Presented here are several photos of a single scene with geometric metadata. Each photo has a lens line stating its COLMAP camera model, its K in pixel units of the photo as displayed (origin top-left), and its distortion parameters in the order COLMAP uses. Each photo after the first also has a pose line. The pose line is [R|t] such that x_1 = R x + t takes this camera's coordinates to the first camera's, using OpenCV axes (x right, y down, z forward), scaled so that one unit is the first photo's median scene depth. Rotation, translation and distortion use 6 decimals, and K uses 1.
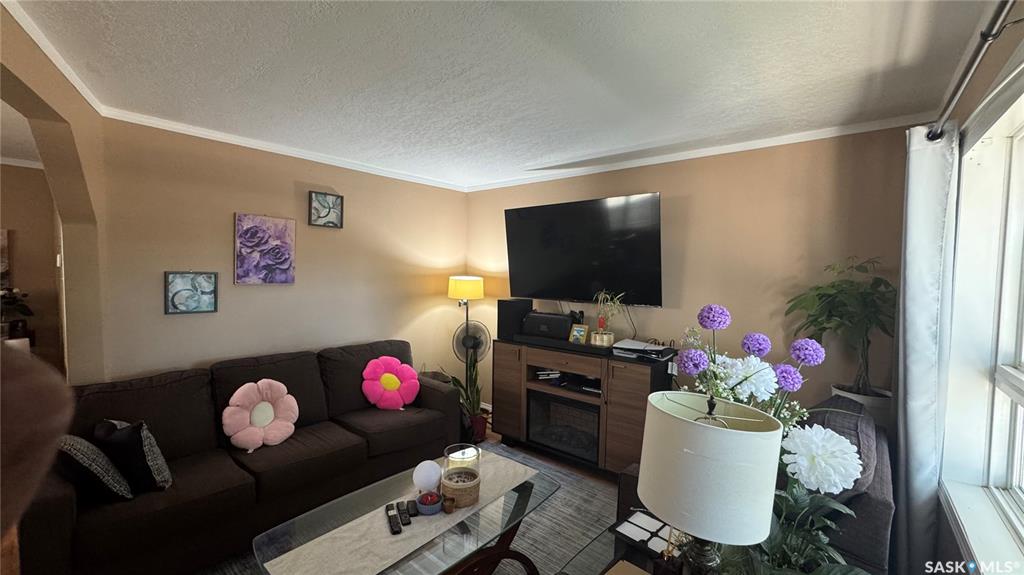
lens RADIAL K [[410.1, 0, 514.8], [0, 410.1, 286.4], [0, 0, 1]] dist [-0.000326, 0.000113]
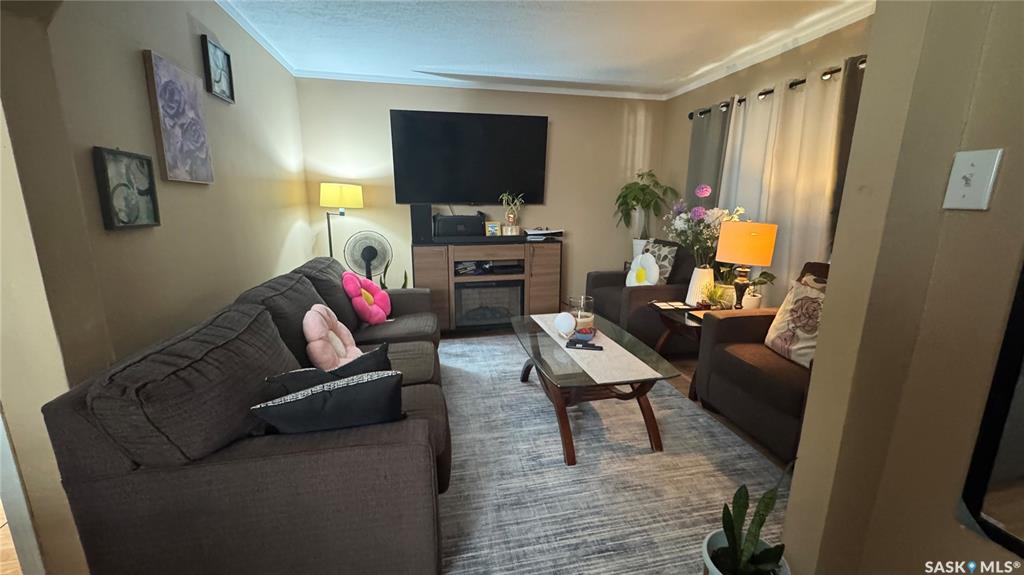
lens RADIAL K [[410.1, 0, 514.8], [0, 410.1, 286.4], [0, 0, 1]] dist [-0.000326, 0.000113]
pose [[0.612874, -0.178555, 0.769742, -0.796746], [0.037119, 0.979565, 0.197673, 0.045388], [-0.789308, -0.092577, 0.606978, 0.197846]]
